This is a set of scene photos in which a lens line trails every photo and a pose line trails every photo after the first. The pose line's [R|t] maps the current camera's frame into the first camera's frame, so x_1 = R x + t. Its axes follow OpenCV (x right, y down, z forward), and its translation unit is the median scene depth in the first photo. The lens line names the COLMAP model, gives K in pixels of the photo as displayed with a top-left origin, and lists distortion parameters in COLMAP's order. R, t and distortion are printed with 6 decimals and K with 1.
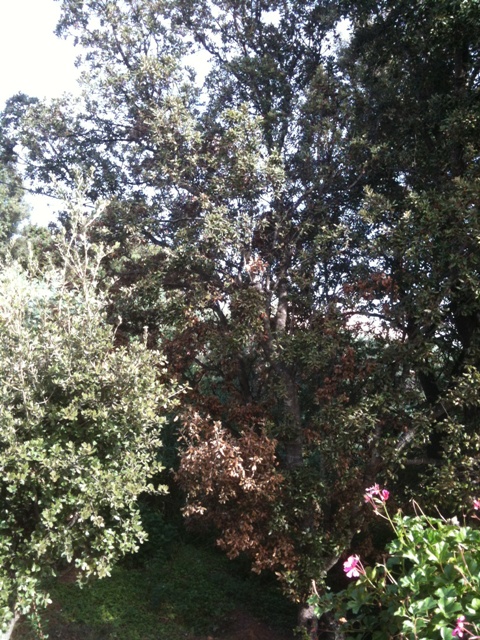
lens RADIAL K [[722.2, 0, 243.7], [0, 722.2, 318.6], [0, 0, 1]] dist [0.155645, -0.389539]
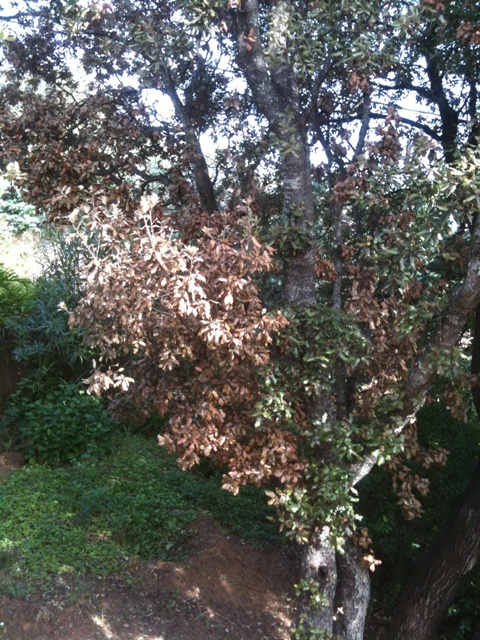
lens RADIAL K [[722.2, 0, 243.7], [0, 722.2, 318.6], [0, 0, 1]] dist [0.155645, -0.389539]
pose [[0.998732, -0.002241, 0.050299, -0.000091], [-0.005372, 0.988563, 0.150711, 0.135353], [-0.050062, -0.150790, 0.987297, 0.479270]]
